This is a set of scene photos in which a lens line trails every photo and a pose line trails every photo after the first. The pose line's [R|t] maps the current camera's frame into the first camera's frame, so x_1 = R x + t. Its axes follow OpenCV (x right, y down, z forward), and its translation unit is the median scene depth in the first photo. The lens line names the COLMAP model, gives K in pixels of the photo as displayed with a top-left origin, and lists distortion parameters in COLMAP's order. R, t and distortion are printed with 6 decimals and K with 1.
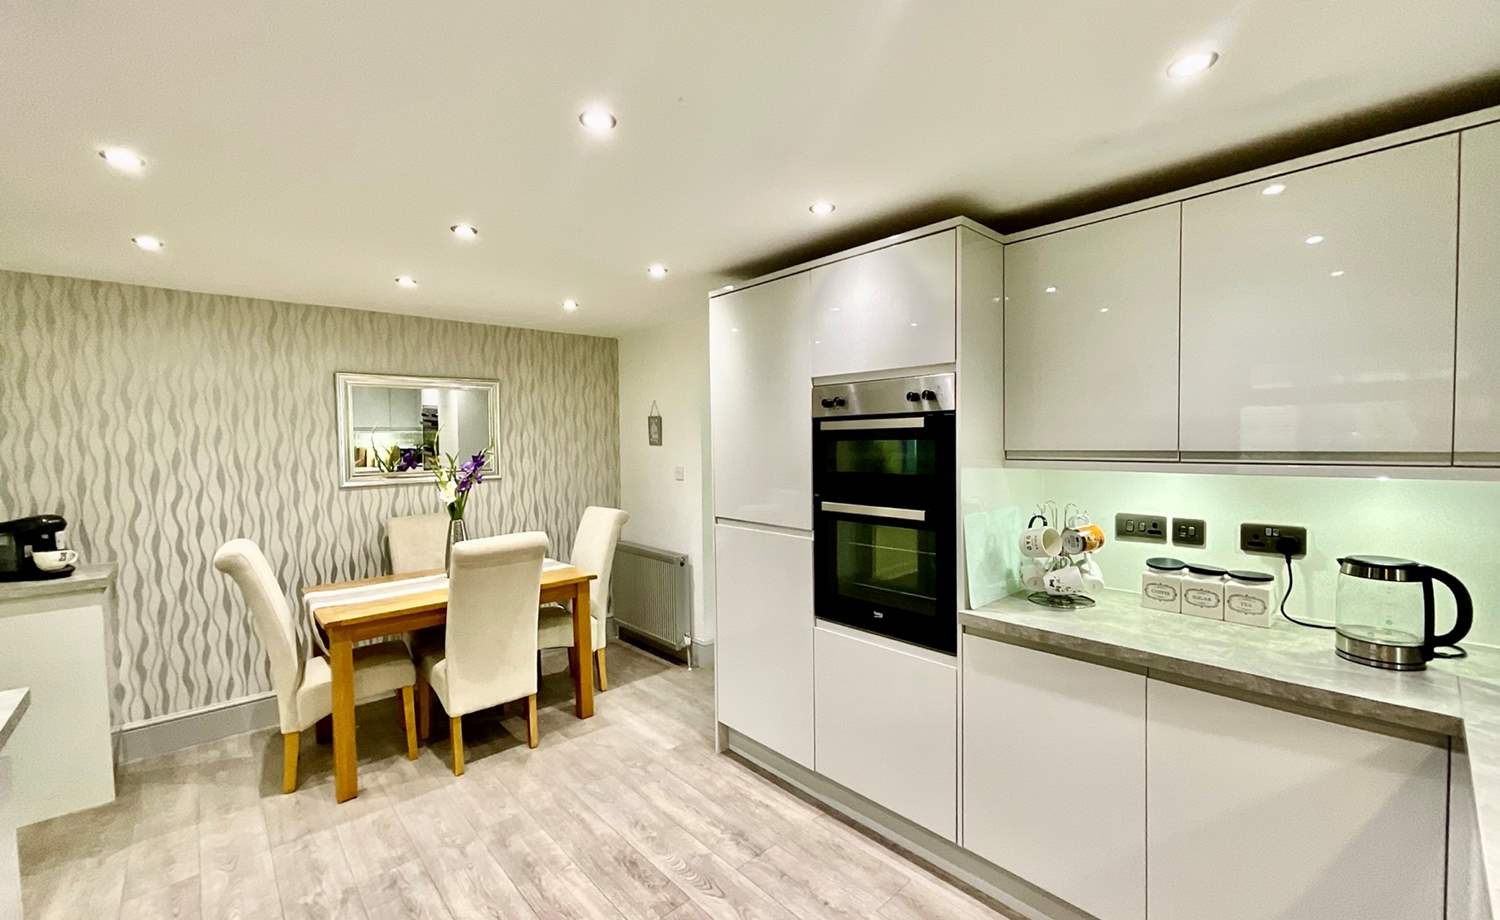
lens RADIAL K [[606.3, 0, 750.0], [0, 606.3, 460.0], [0, 0, 1]] dist [-0.002040, -0.000346]
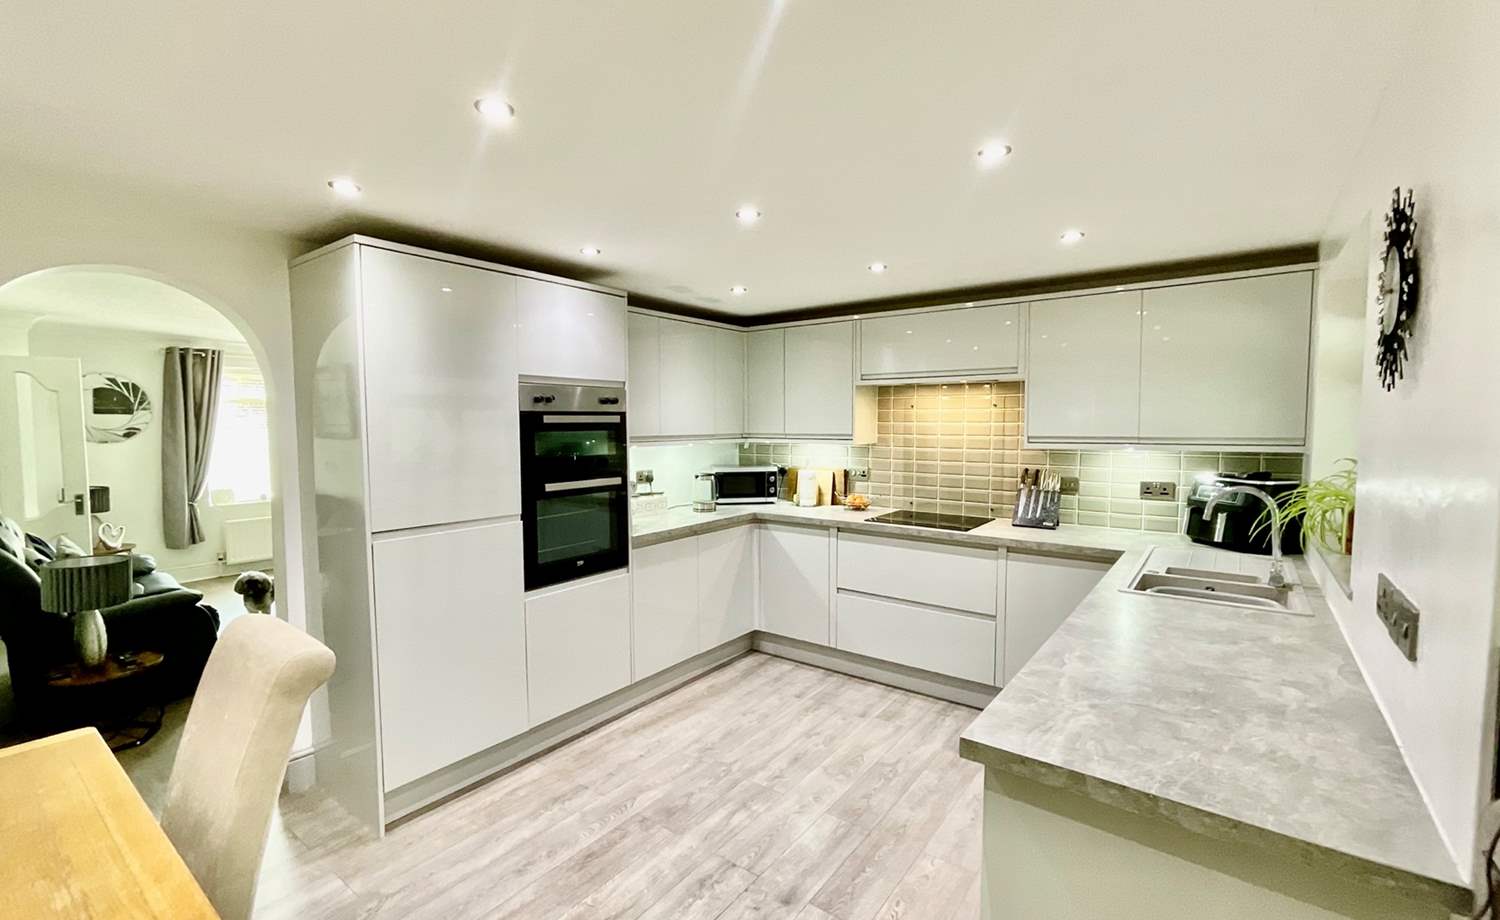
lens RADIAL K [[647.7, 0, 750.0], [0, 647.7, 460.0], [0, 0, 1]] dist [-0.001677, -0.000144]
pose [[-0.185244, -0.046562, 0.981589, -1.020417], [0.039794, 0.997702, 0.054836, -0.026107], [-0.981886, 0.049219, -0.182965, 0.732249]]
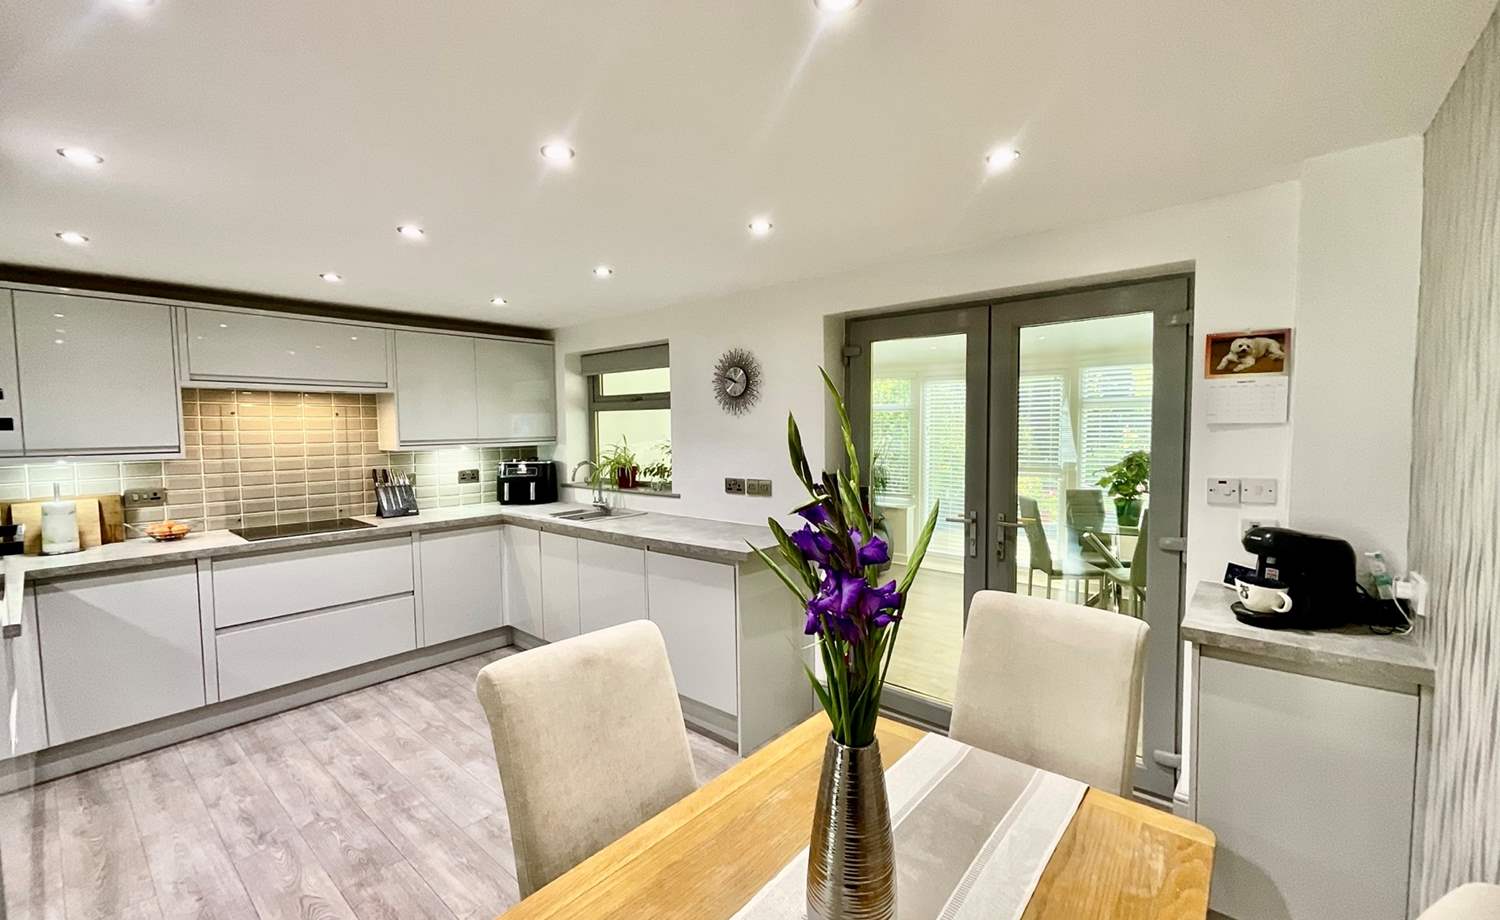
lens RADIAL K [[606.3, 0, 750.0], [0, 606.3, 460.0], [0, 0, 1]] dist [-0.002040, -0.000346]
pose [[-0.990999, 0.030174, -0.130426, -0.496507], [0.018390, 0.995715, 0.090627, -0.051412], [0.132602, 0.087412, -0.987307, 1.509631]]
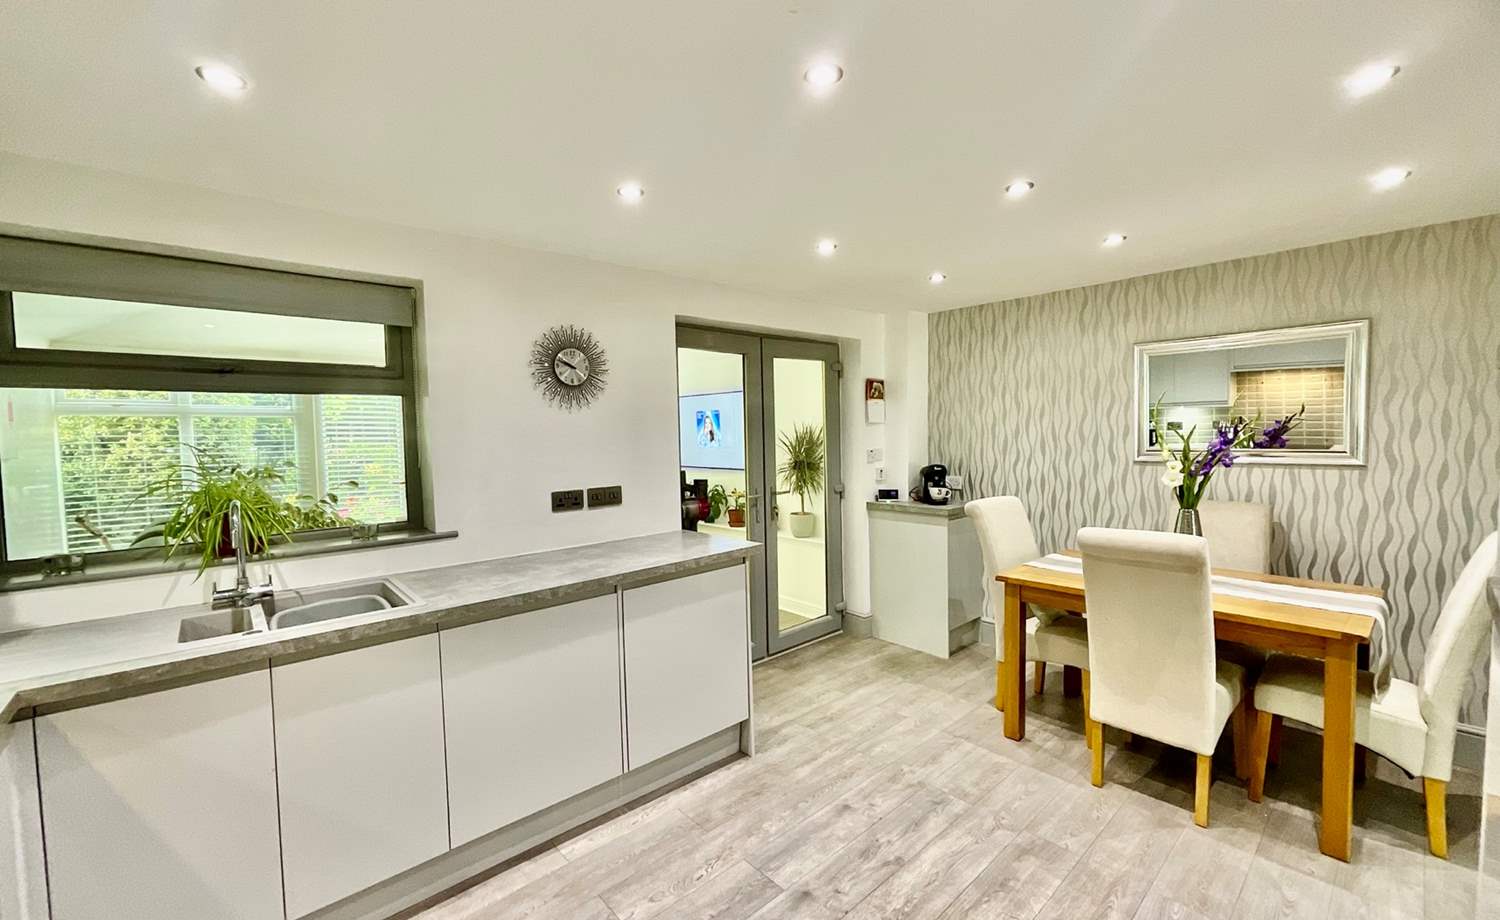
lens RADIAL K [[606.3, 0, 750.0], [0, 606.3, 460.0], [0, 0, 1]] dist [-0.002040, -0.000346]
pose [[-0.010163, 0.061610, -0.998049, 0.406608], [-0.013892, 0.997995, 0.061748, -0.012136], [0.999852, 0.014492, -0.009286, 0.503410]]
